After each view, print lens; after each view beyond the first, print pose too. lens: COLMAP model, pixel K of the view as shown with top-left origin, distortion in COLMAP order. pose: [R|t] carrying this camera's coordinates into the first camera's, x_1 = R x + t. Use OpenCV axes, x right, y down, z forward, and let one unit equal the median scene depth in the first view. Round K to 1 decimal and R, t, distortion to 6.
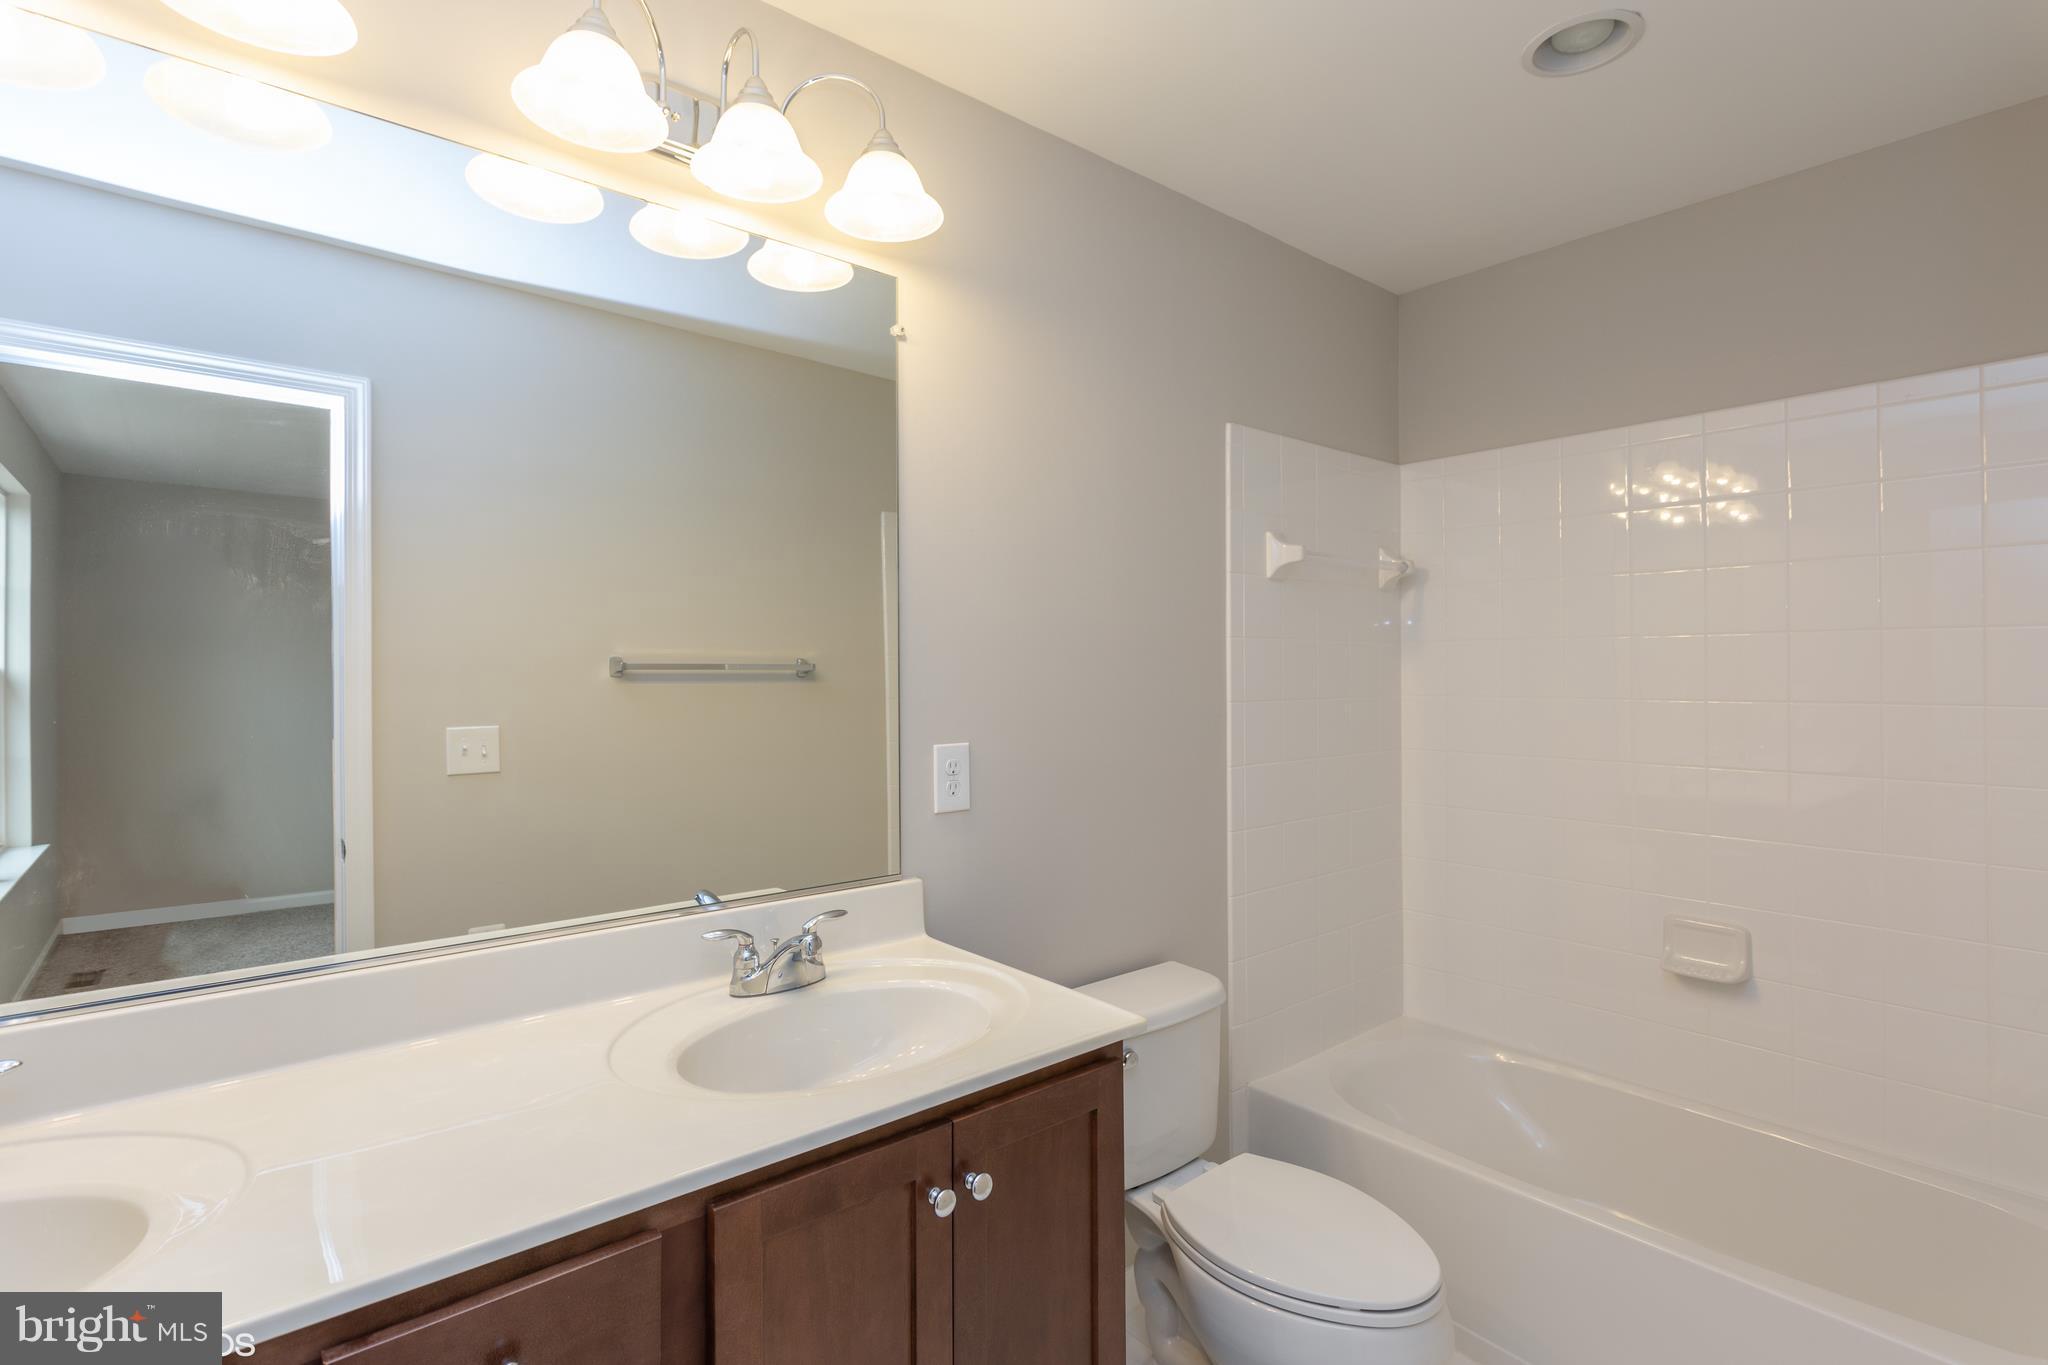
lens RADIAL K [[981.7, 0, 969.5], [0, 981.7, 658.0], [0, 0, 1]] dist [0.010054, -0.000006]
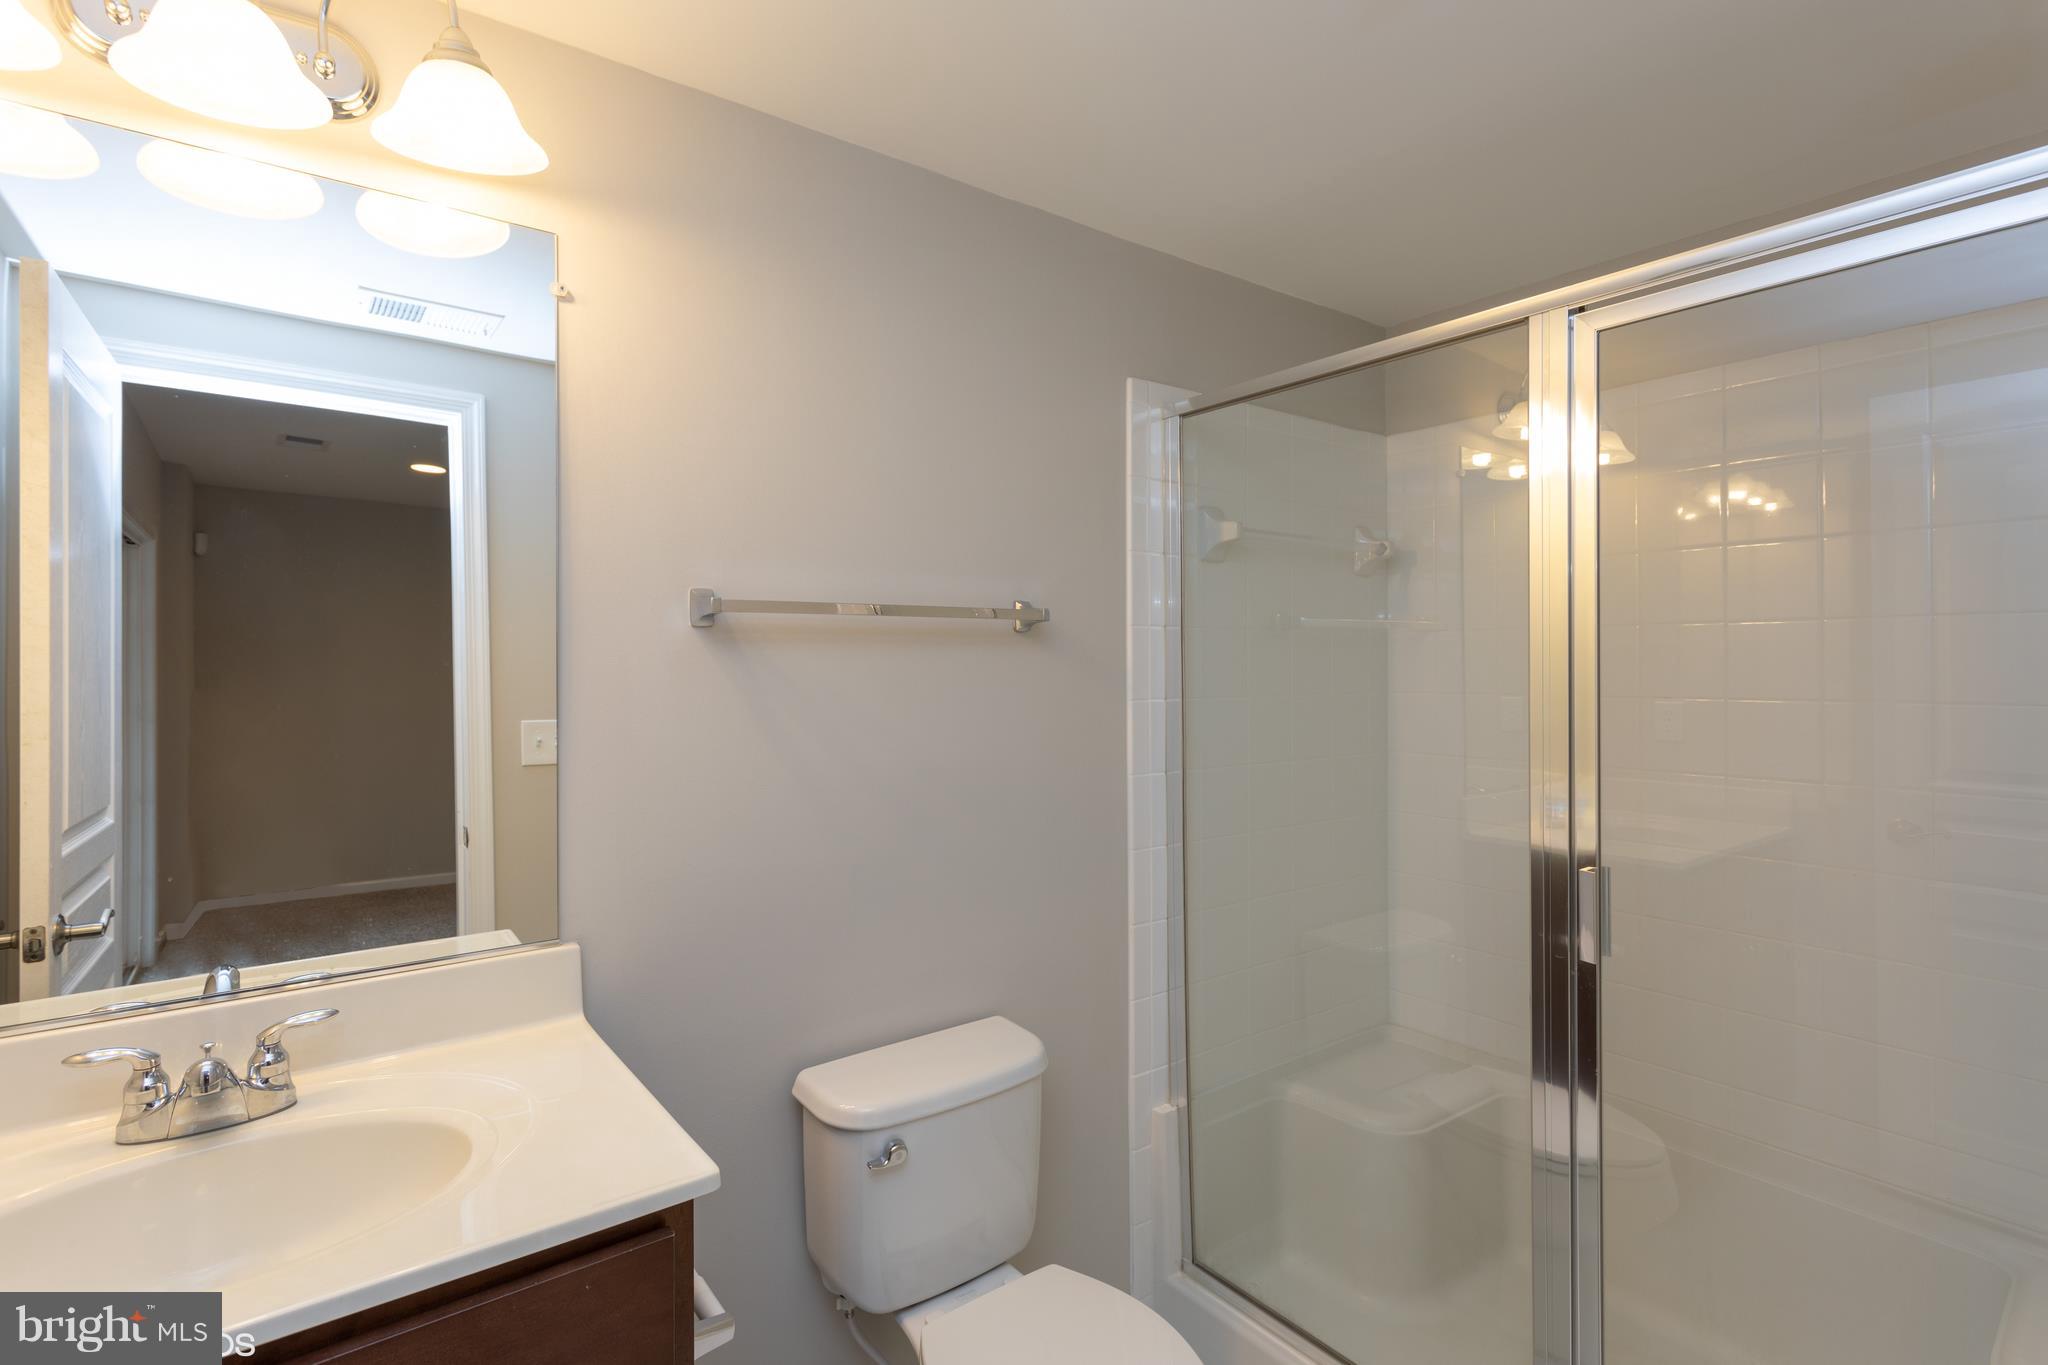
lens RADIAL K [[981.7, 0, 989.0], [0, 981.7, 685.5], [0, 0, 1]] dist [0.010054, -0.000006]
pose [[0.999512, -0.008667, -0.029999, 0.214308], [0.009654, 0.999412, 0.032901, -0.000328], [0.029696, -0.033175, 0.999008, 0.169217]]
